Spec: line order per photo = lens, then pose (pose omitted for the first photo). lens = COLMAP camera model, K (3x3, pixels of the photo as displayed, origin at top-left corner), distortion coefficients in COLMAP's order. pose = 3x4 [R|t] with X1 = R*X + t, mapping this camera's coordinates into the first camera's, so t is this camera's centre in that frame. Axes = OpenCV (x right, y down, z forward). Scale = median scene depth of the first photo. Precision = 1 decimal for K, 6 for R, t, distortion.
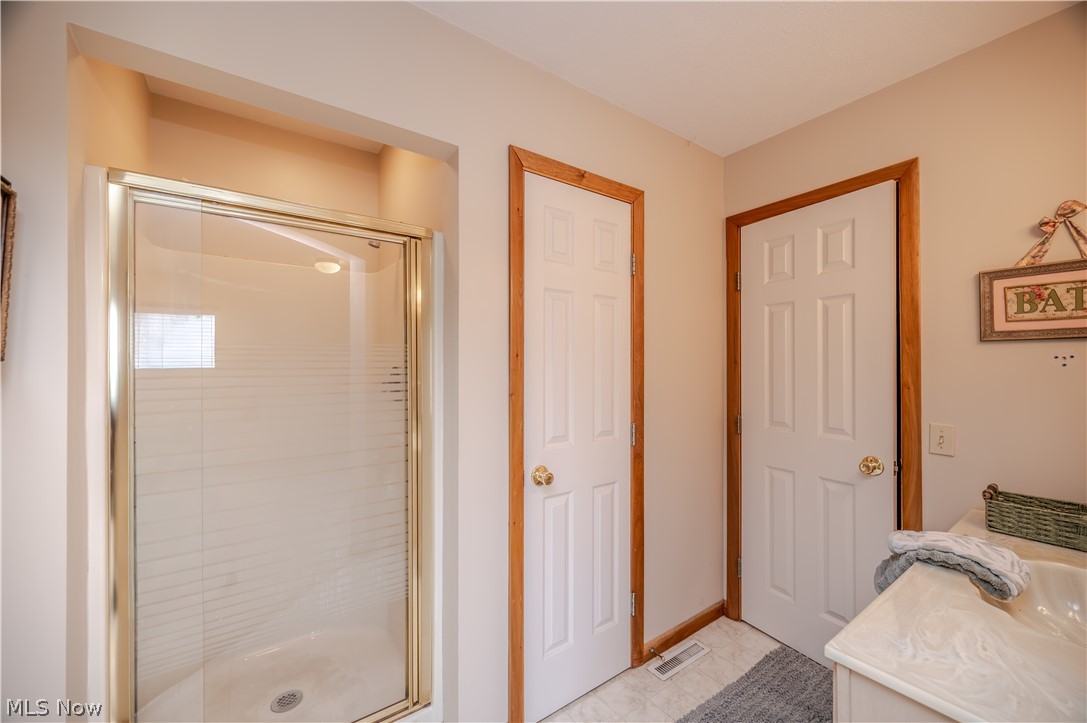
lens RADIAL K [[428.1, 0, 545.7], [0, 428.1, 361.4], [0, 0, 1]] dist [-0.002598, 0.000255]
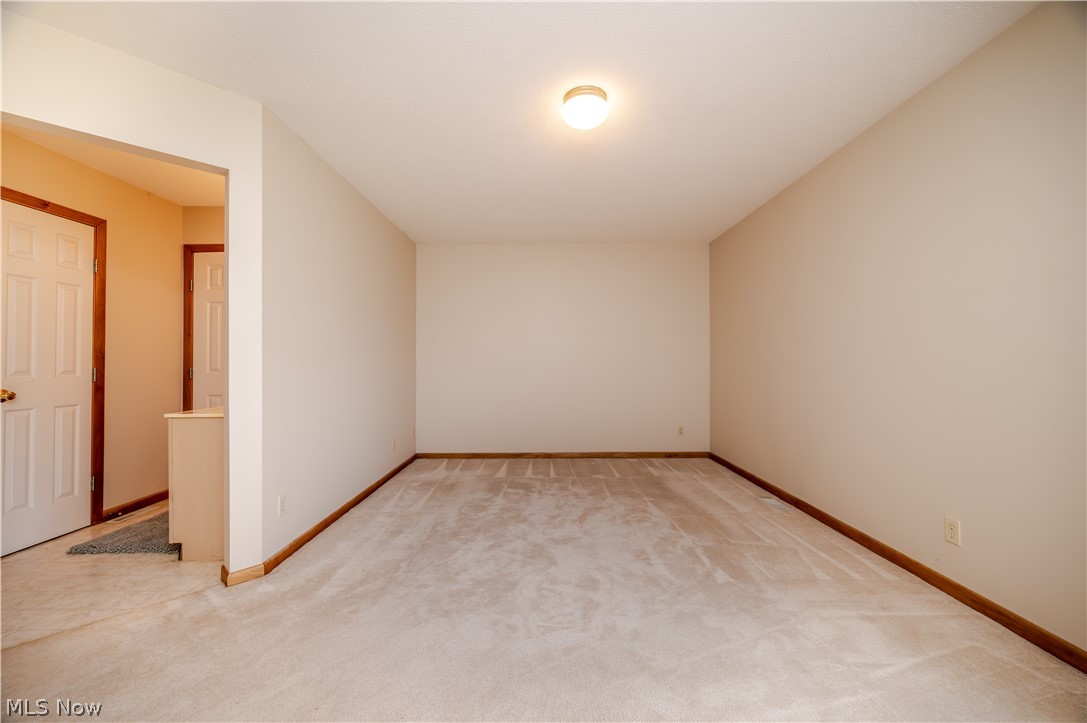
lens RADIAL K [[428.1, 0, 543.3], [0, 428.1, 356.4], [0, 0, 1]] dist [-0.002598, 0.000255]
pose [[0.585187, 0.009263, 0.810845, -0.099356], [0.001408, 0.999922, -0.012439, 0.124739], [-0.810897, 0.008421, 0.585128, -1.227391]]
